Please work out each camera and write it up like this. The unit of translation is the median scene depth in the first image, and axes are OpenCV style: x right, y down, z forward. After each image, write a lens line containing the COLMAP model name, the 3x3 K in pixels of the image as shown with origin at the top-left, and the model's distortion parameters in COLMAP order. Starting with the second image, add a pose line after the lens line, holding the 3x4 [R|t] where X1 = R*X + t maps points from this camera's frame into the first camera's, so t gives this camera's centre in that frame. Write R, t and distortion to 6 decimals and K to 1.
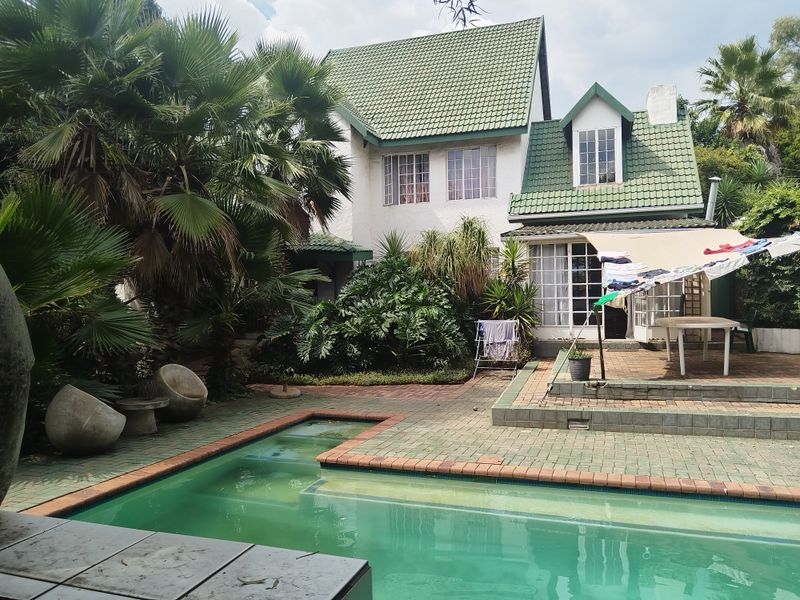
lens RADIAL K [[618.3, 0, 399.0], [0, 618.3, 299.9], [0, 0, 1]] dist [-0.002109, -0.011115]
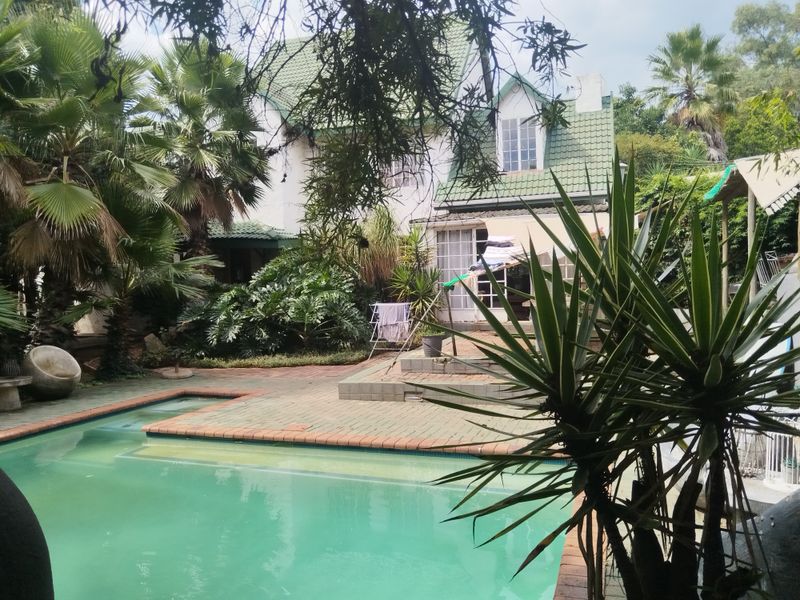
lens RADIAL K [[618.3, 0, 399.0], [0, 618.3, 299.9], [0, 0, 1]] dist [-0.002109, -0.011115]
pose [[0.999888, -0.010238, 0.010926, 0.143442], [0.010055, 0.999811, 0.016620, 0.009245], [-0.011094, -0.016508, 0.999802, -0.035917]]
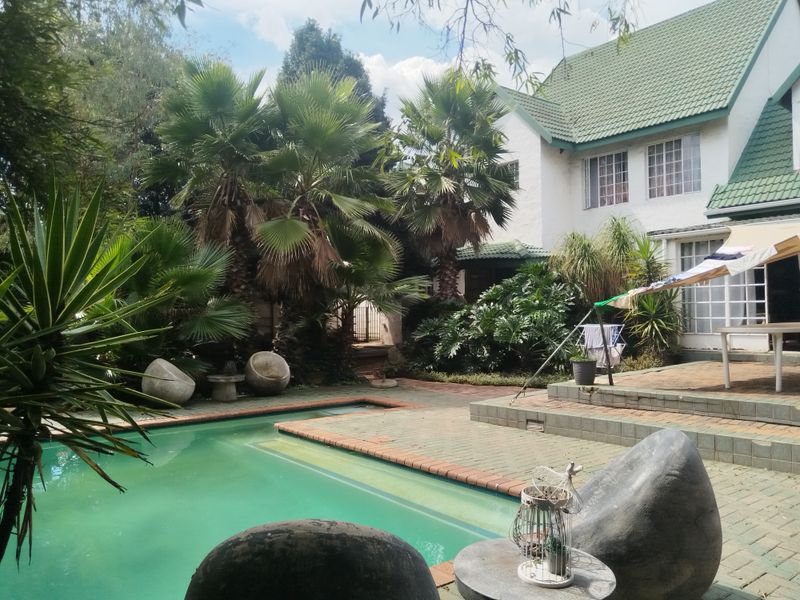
lens RADIAL K [[623.2, 0, 399.7], [0, 623.2, 287.8], [0, 0, 1]] dist [0.001974, -0.001285]
pose [[0.856667, -0.014545, -0.515665, 0.349043], [-0.004031, 0.999383, -0.034886, 0.009766], [0.515854, 0.031964, 0.856080, 0.016084]]
